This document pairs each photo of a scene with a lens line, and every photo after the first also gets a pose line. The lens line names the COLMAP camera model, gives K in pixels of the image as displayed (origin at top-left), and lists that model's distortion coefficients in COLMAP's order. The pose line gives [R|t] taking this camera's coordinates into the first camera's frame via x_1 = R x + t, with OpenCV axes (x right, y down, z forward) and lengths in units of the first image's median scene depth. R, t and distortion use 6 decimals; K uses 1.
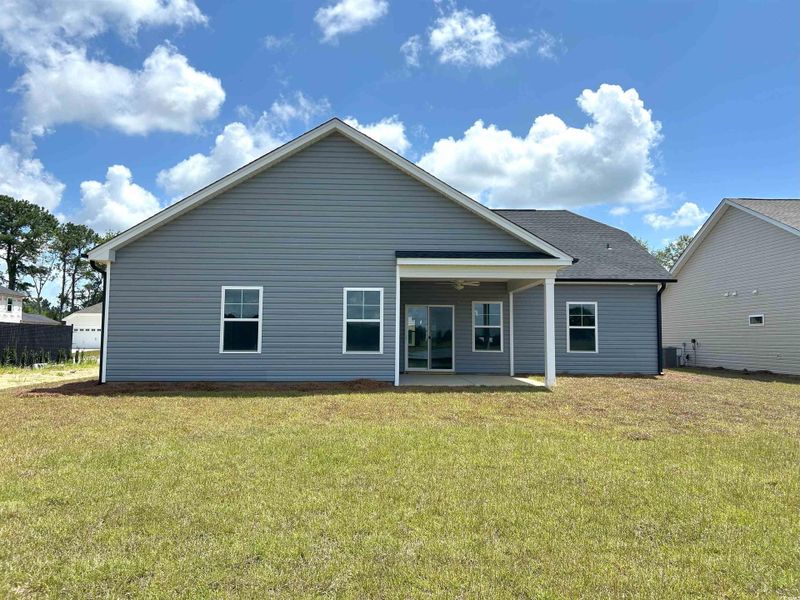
lens RADIAL K [[626.5, 0, 400.1], [0, 626.5, 314.8], [0, 0, 1]] dist [0.003753, -0.004158]
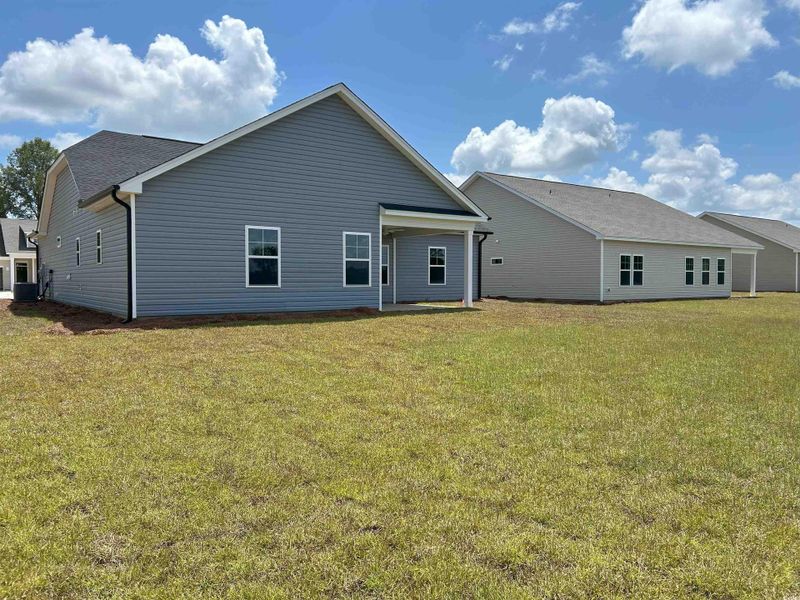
lens RADIAL K [[604.0, 0, 400.0], [0, 604.0, 300.0], [0, 0, 1]] dist [0.064390, -0.074289]
pose [[0.837976, -0.018311, 0.545400, -0.627661], [-0.028089, 0.996665, 0.076618, -0.005019], [-0.544984, -0.079524, 0.834667, -0.023885]]
